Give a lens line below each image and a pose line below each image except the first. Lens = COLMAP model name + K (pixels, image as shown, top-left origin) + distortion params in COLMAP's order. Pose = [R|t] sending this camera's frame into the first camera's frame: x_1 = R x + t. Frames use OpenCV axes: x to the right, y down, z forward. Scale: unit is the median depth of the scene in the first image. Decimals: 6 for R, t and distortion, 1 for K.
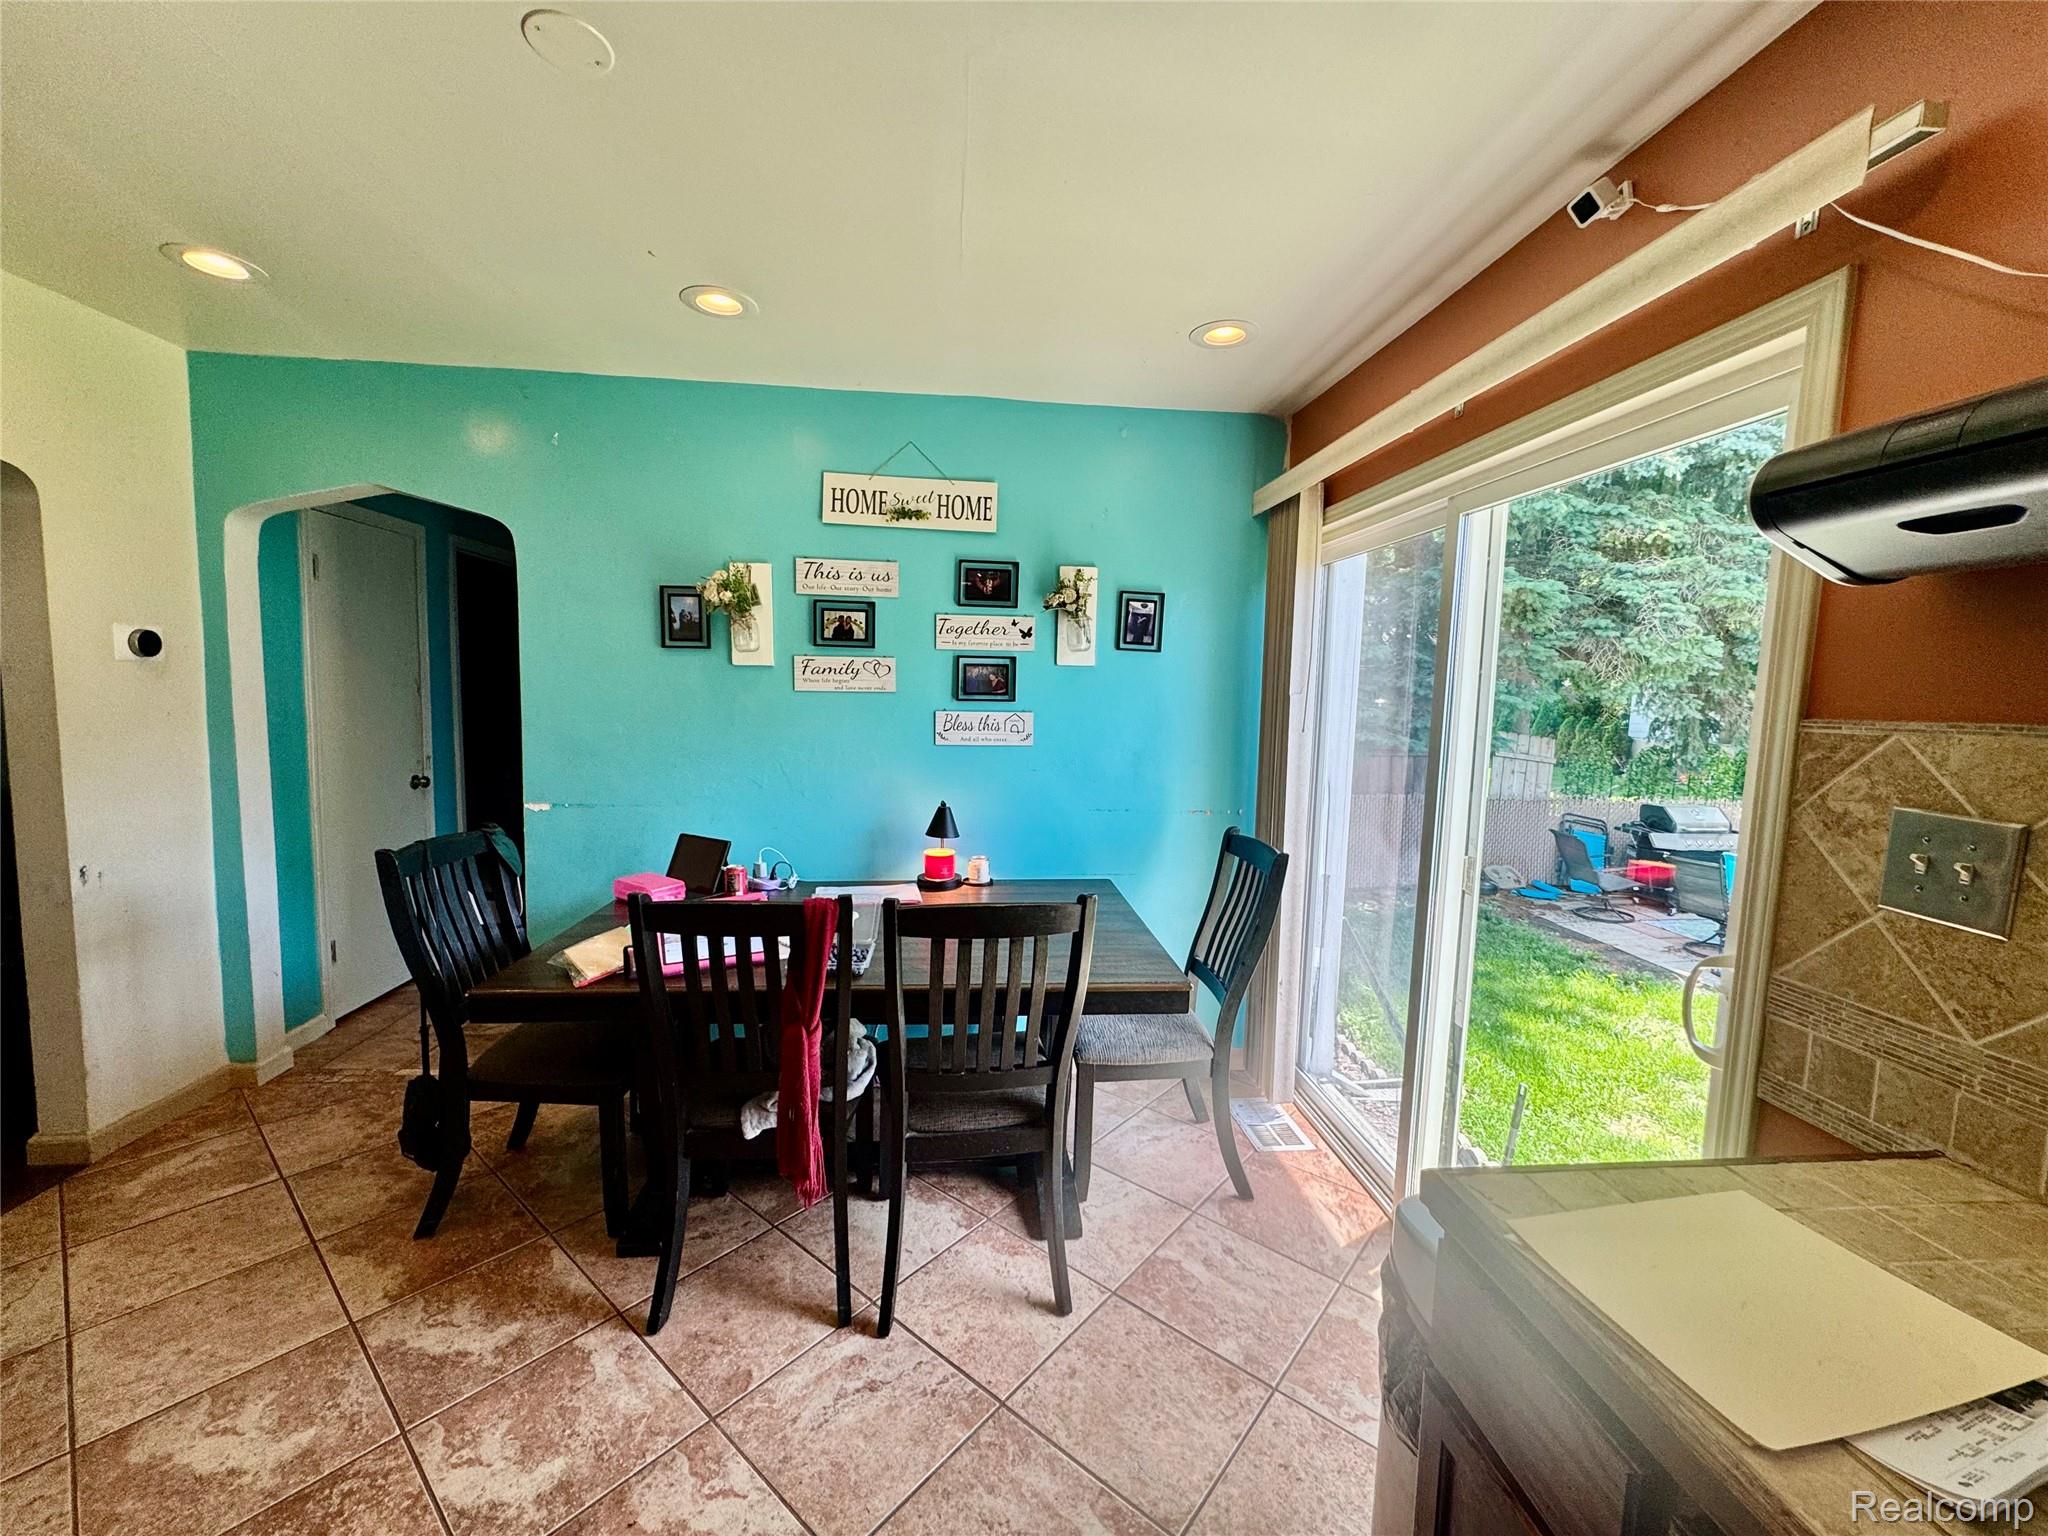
lens RADIAL K [[818.7, 0, 1028.7], [0, 818.7, 767.0], [0, 0, 1]] dist [-0.001094, -0.000065]
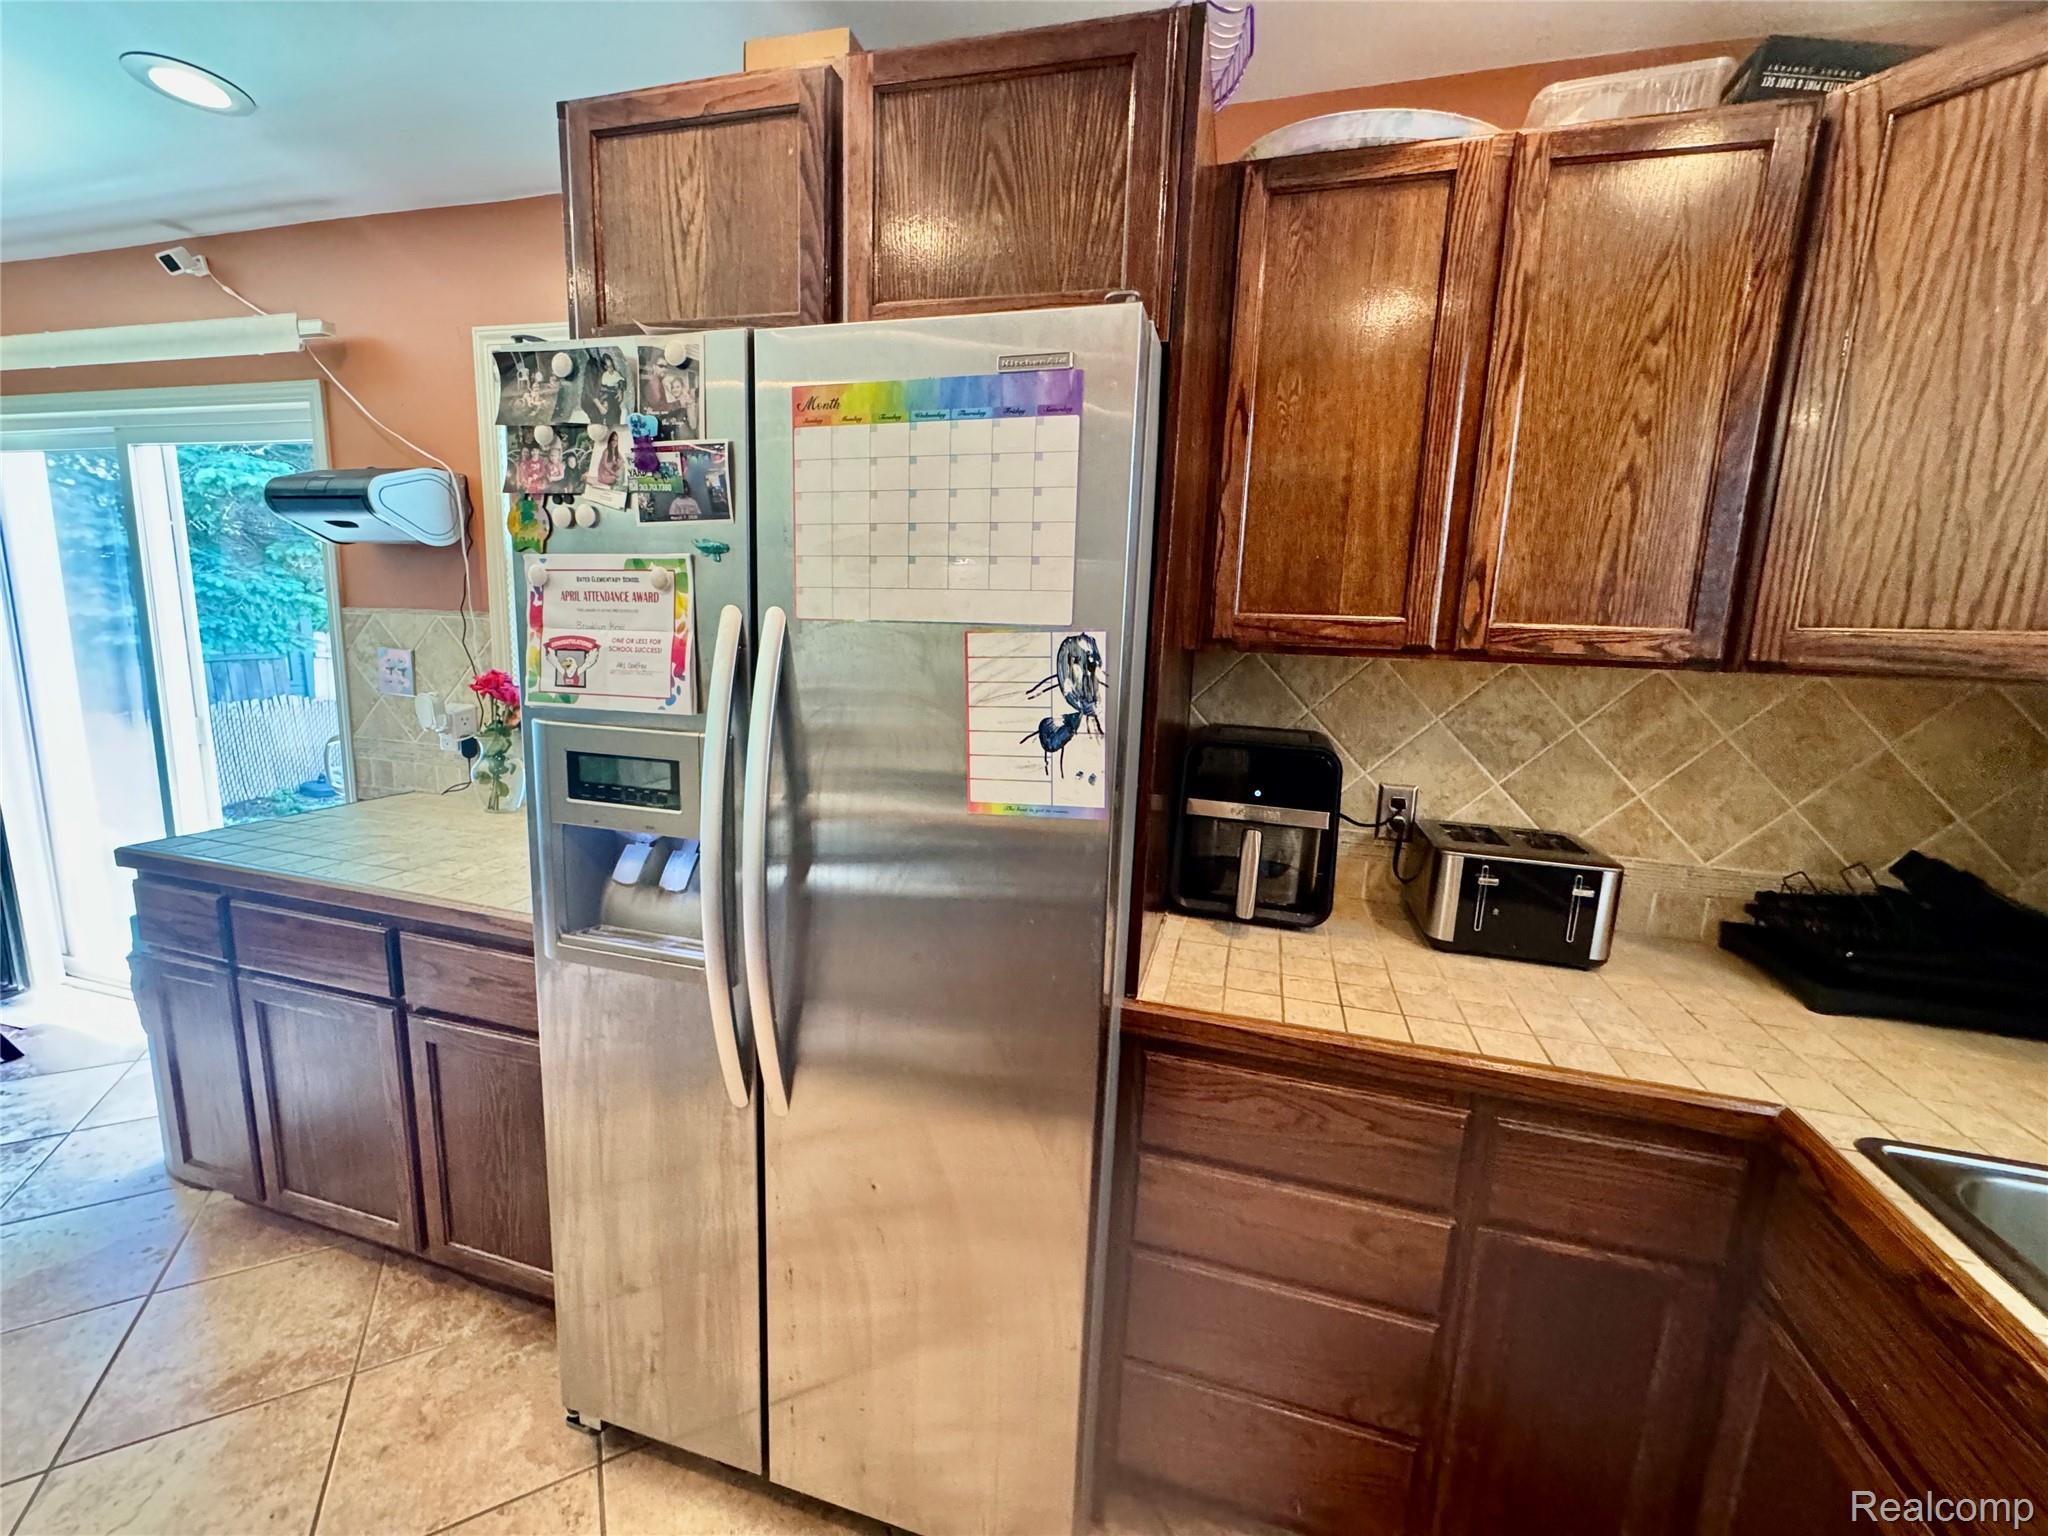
lens RADIAL K [[818.7, 0, 1035.2], [0, 818.7, 761.5], [0, 0, 1]] dist [-0.001094, -0.000065]
pose [[0.371132, -0.161301, 0.914463, -0.178940], [0.060199, 0.986905, 0.149647, 0.065349], [-0.926627, -0.000489, 0.375982, -0.742920]]
